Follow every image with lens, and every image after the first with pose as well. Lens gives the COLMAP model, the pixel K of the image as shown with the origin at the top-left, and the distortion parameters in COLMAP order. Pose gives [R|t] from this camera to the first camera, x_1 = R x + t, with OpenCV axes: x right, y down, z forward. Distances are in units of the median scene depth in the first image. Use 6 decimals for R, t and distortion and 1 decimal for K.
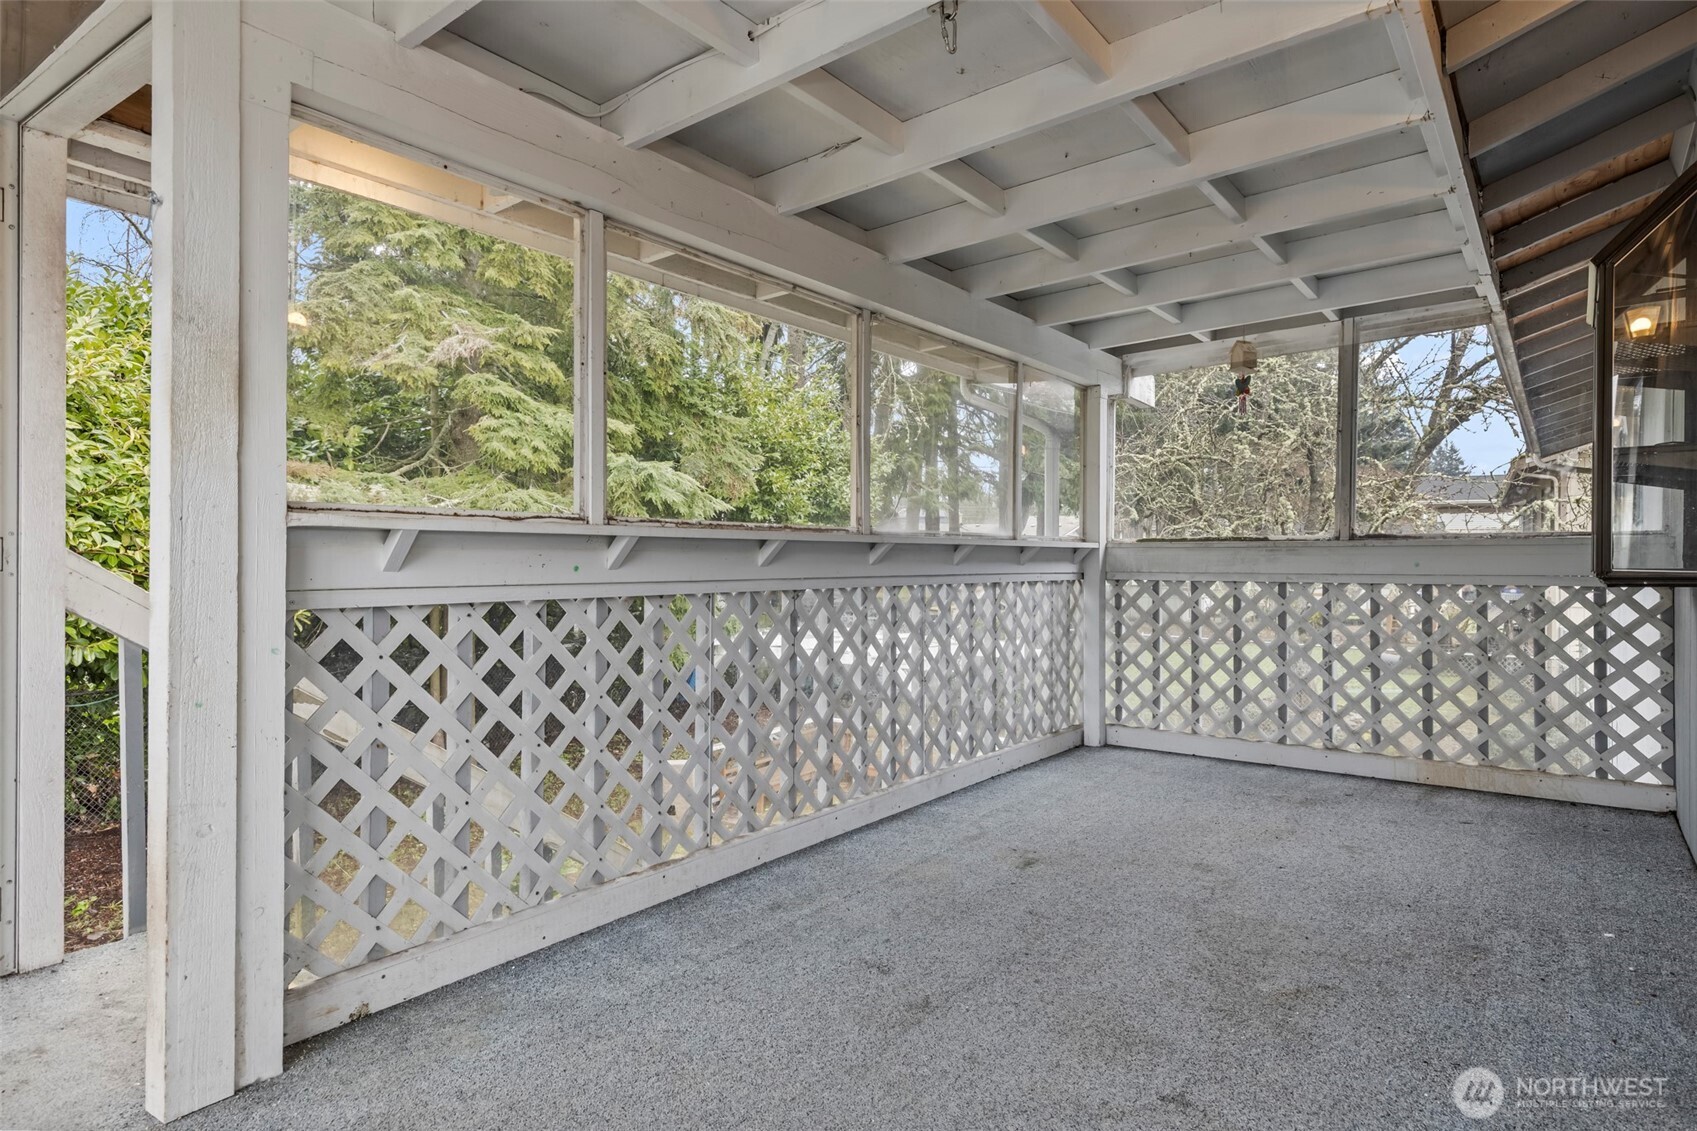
lens RADIAL K [[953.8, 0, 847.7], [0, 953.8, 550.9], [0, 0, 1]] dist [0.004888, -0.000253]
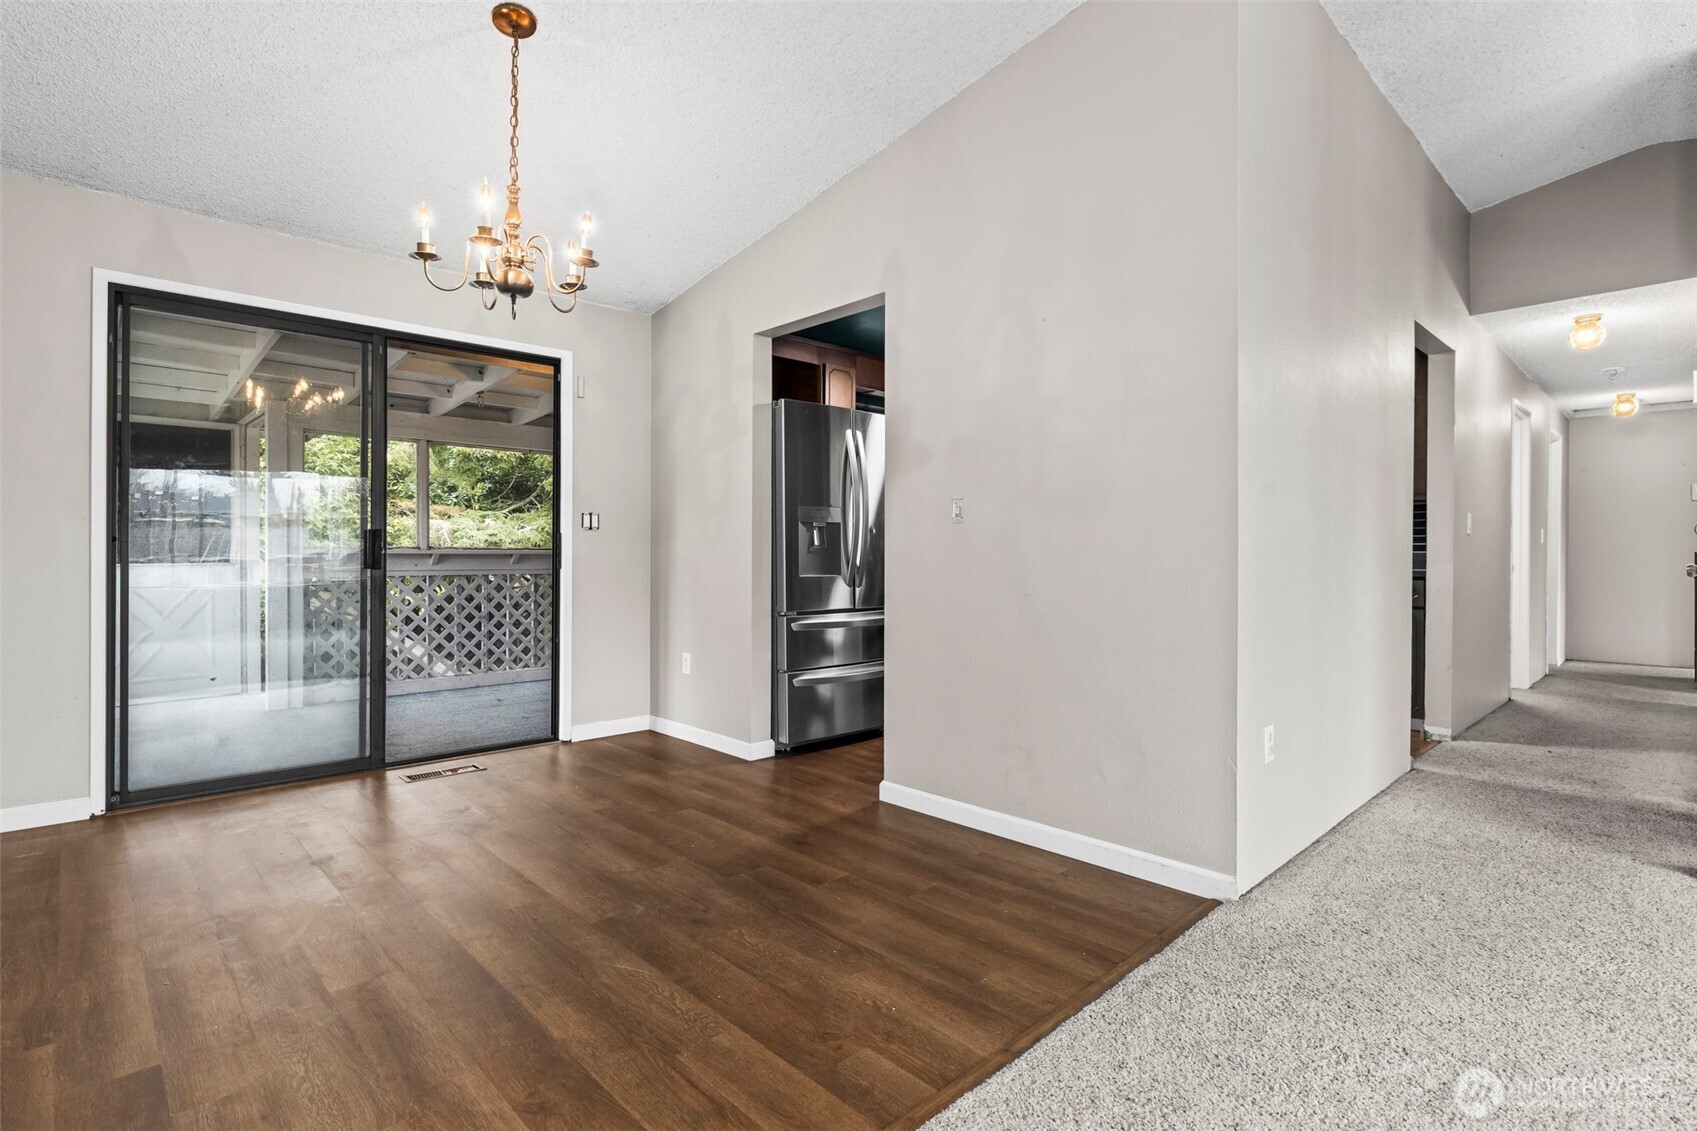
lens RADIAL K [[824.8, 0, 874.5], [0, 824.8, 569.2], [0, 0, 1]] dist [-0.001573, 0.003827]
pose [[0.989987, -0.008364, -0.140912, 0.750723], [0.011178, 0.999753, 0.019192, -0.001143], [0.140717, -0.020575, 0.989836, -0.675804]]
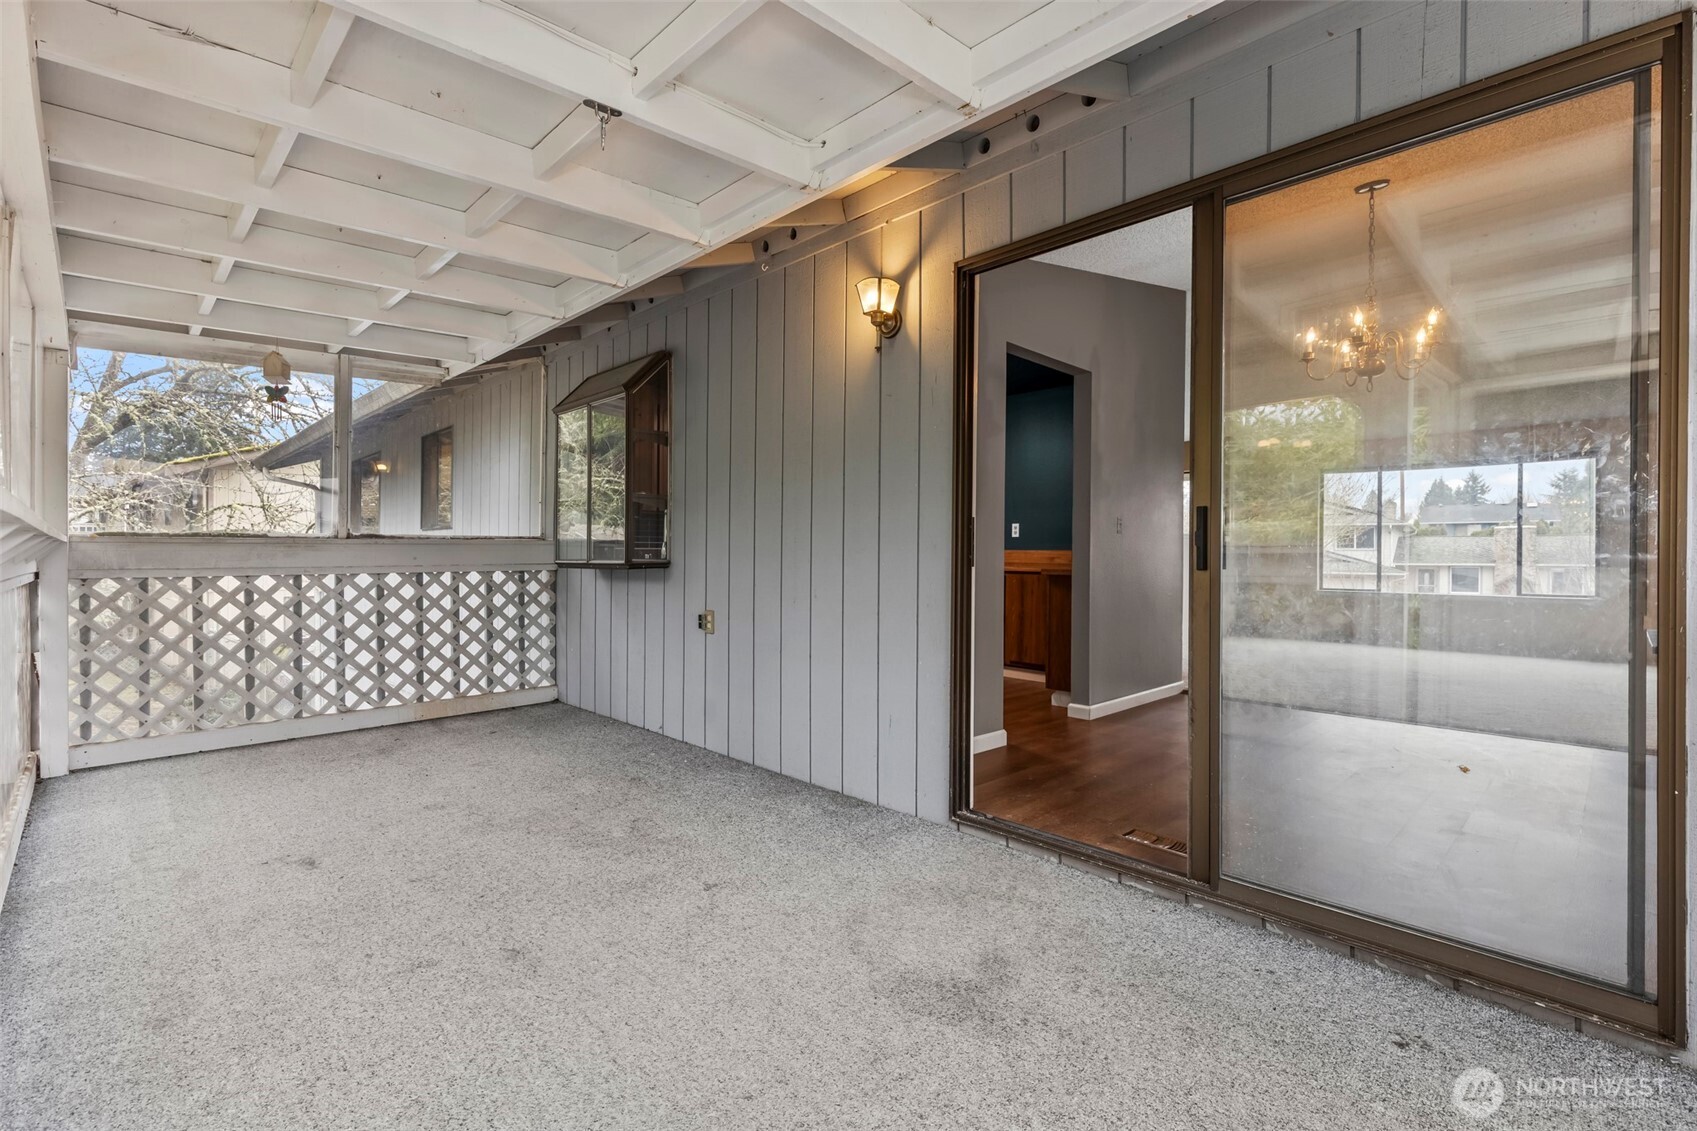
lens RADIAL K [[767.9, 0, 860.0], [0, 767.9, 558.0], [0, 0, 1]] dist [0.004213, 0.000326]
pose [[0.126242, -0.009001, 0.991959, -0.437140], [-0.006598, 0.999929, 0.009913, -0.000302], [-0.991978, -0.007796, 0.126173, 0.278322]]
